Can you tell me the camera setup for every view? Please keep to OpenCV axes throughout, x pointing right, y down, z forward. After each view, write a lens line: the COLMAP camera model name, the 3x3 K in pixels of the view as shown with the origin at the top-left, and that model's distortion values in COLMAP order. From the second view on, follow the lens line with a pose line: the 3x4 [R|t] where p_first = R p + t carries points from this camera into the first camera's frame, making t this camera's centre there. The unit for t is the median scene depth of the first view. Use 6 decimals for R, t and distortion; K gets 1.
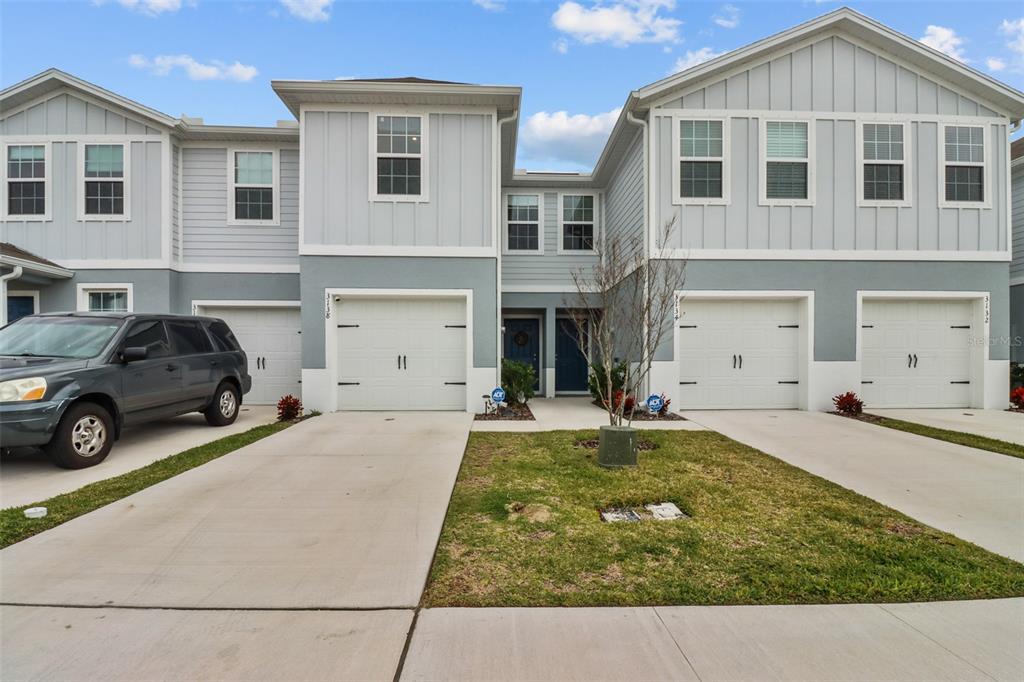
lens RADIAL K [[487.8, 0, 513.6], [0, 487.8, 375.5], [0, 0, 1]] dist [-0.011095, -0.006808]
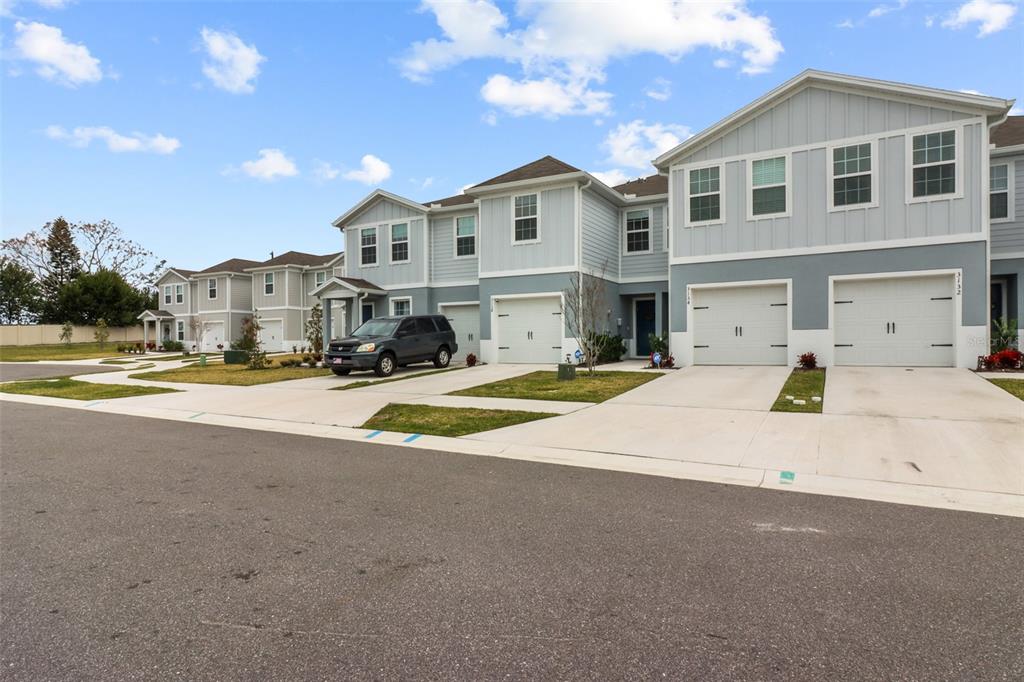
lens RADIAL K [[556.1, 0, 513.4], [0, 556.1, 345.1], [0, 0, 1]] dist [-0.042140, 0.000165]
pose [[0.856339, -0.006830, -0.516369, 0.744795], [0.002229, 0.999952, -0.009531, 0.025963], [0.516409, 0.007011, 0.856313, -0.724258]]
